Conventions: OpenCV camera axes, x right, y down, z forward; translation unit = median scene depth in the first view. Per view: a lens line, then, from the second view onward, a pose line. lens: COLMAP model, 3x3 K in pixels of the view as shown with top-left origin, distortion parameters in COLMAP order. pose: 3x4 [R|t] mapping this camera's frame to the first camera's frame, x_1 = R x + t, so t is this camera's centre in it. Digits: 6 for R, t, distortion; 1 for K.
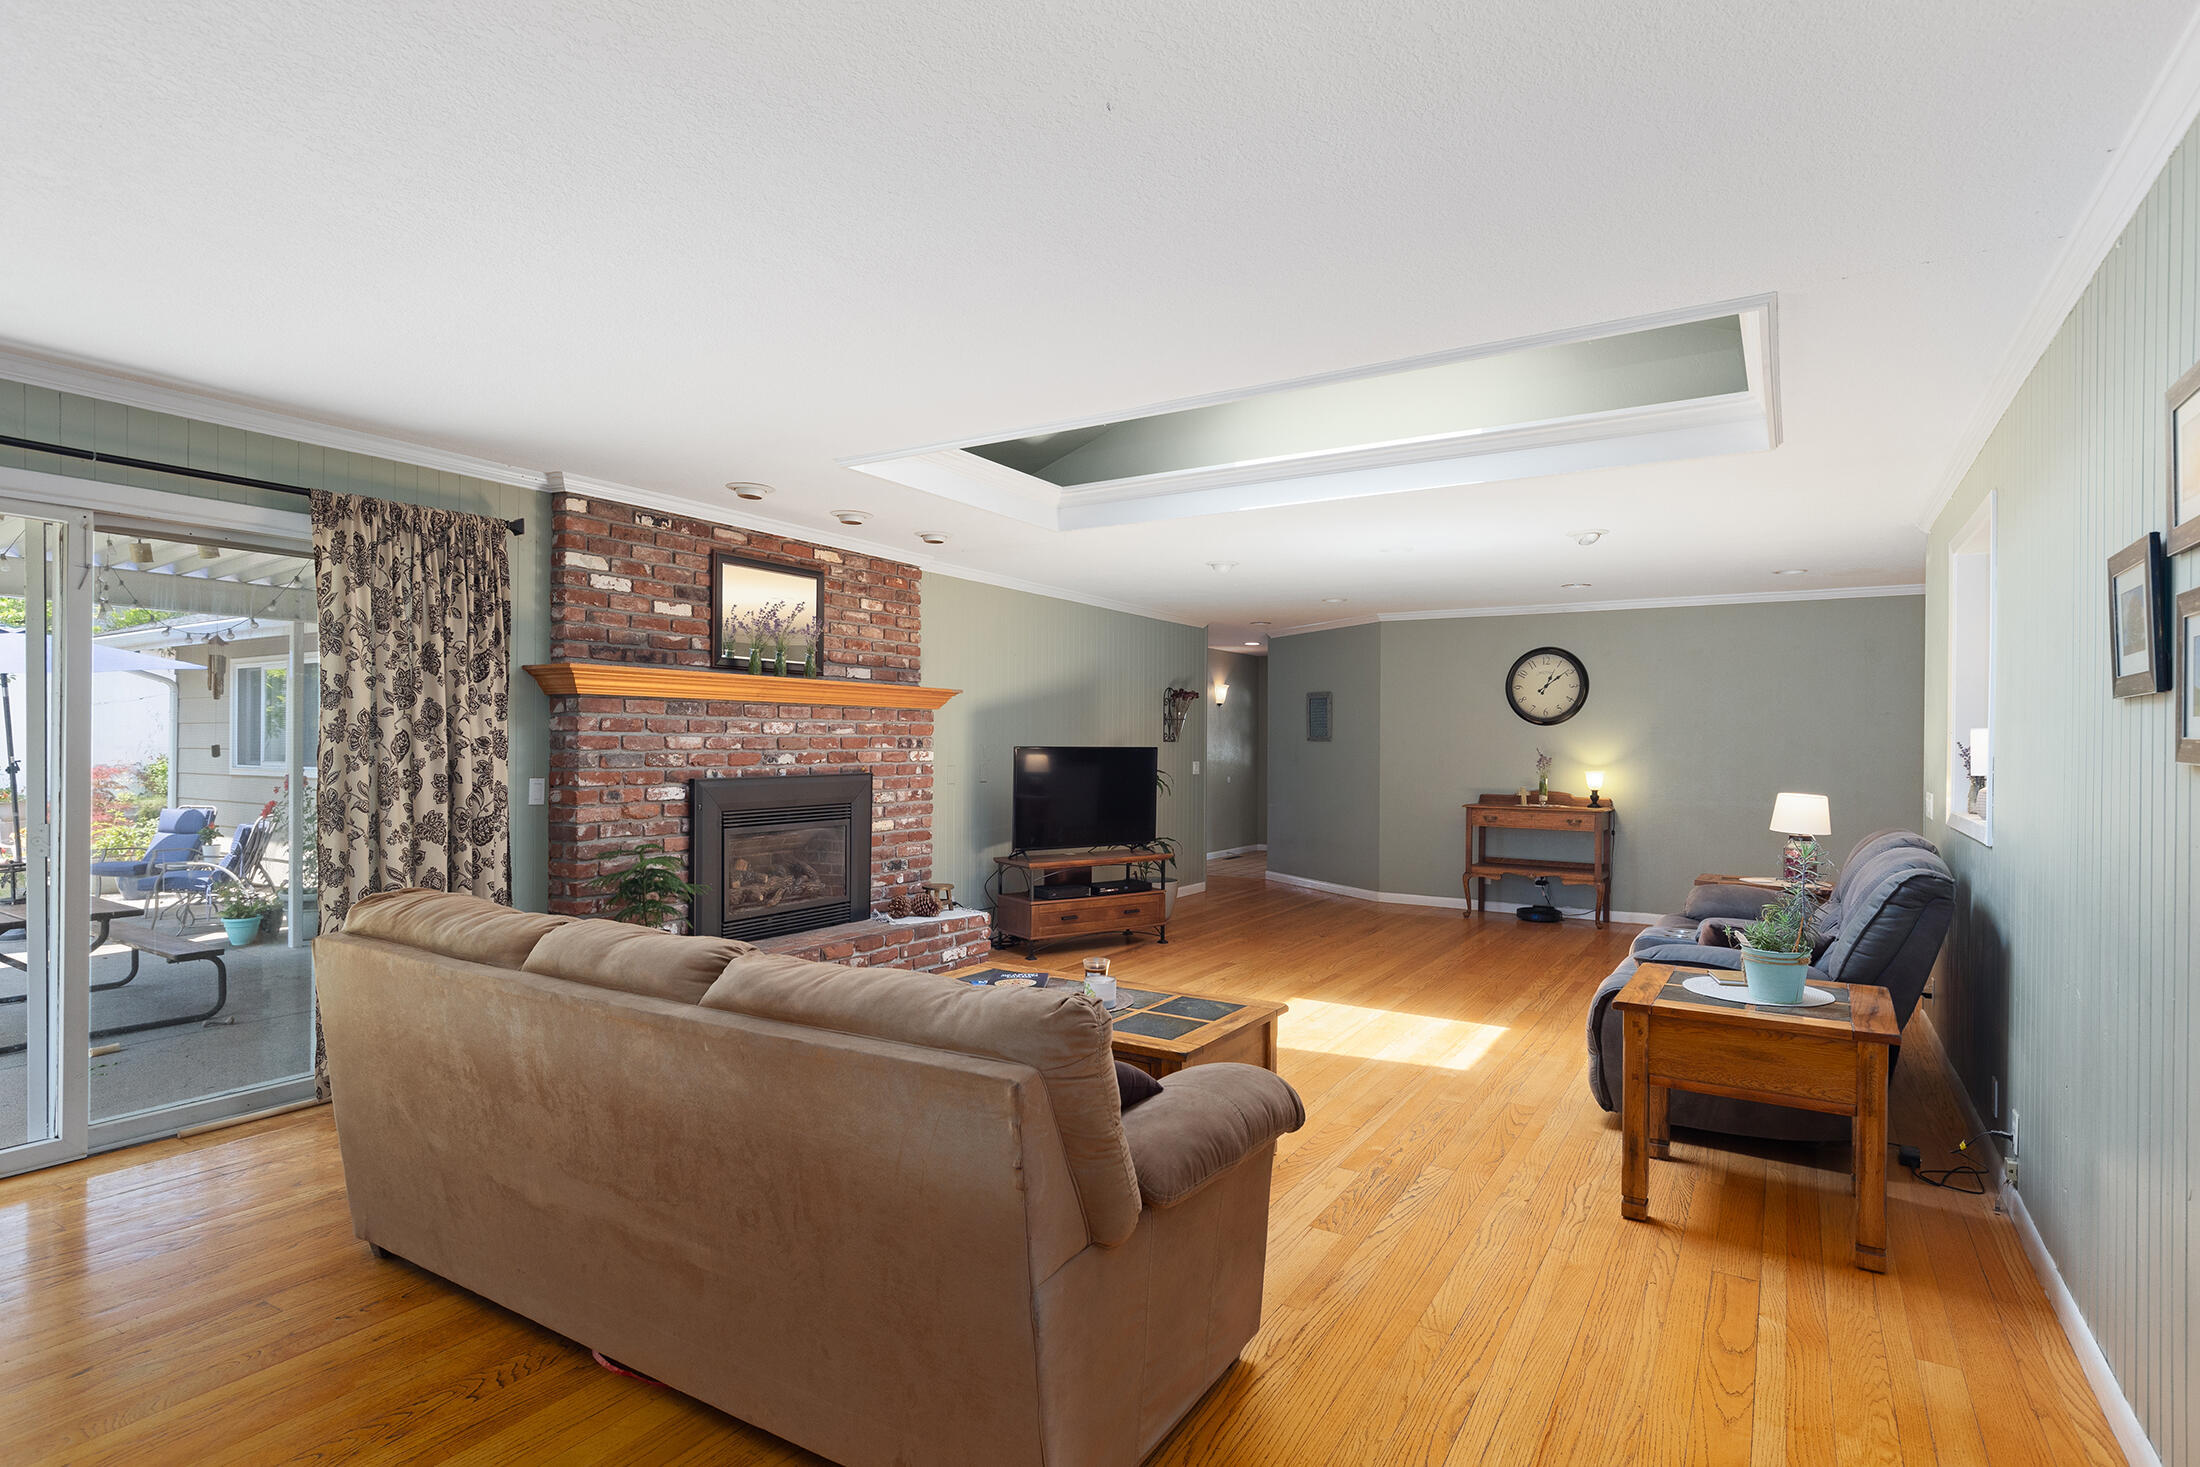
lens RADIAL K [[1130.4, 0, 1096.3], [0, 1130.4, 742.2], [0, 0, 1]] dist [0.000111, 0.000004]
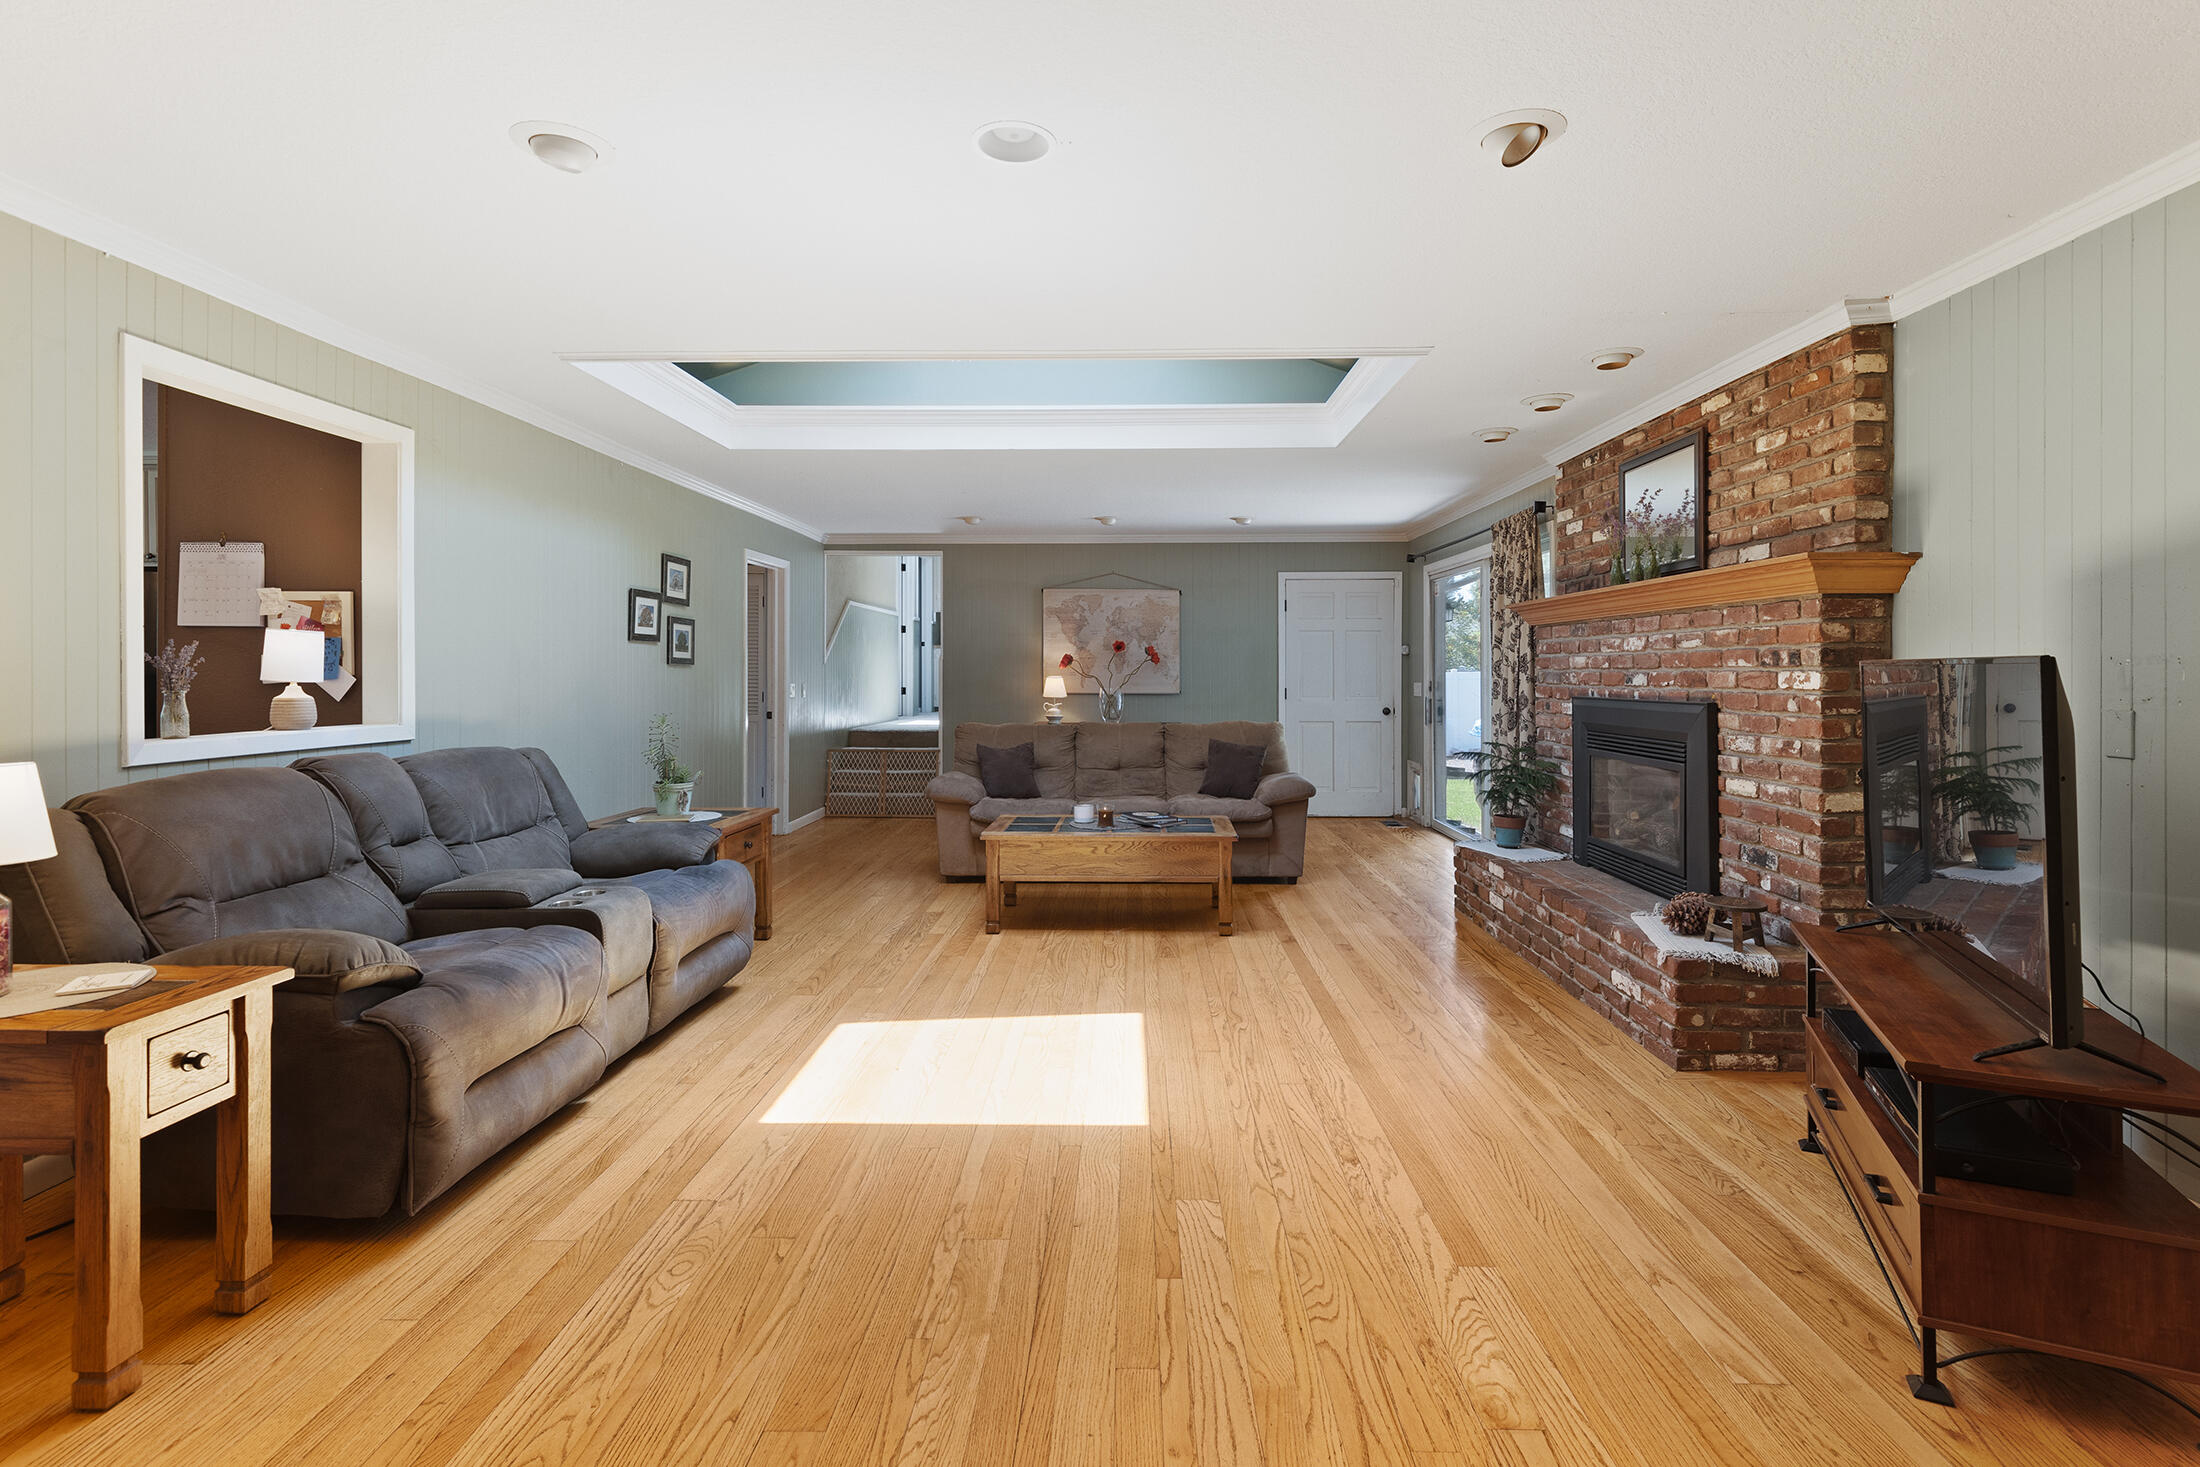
lens RADIAL K [[1026.1, 0, 1116.4], [0, 1026.1, 670.2], [0, 0, 1]] dist [0.004598, -0.000187]
pose [[-0.859569, -0.009218, -0.510936, 0.416280], [-0.008858, 0.999956, -0.003139, 0.012199], [0.510942, 0.001828, -0.859613, 1.326676]]
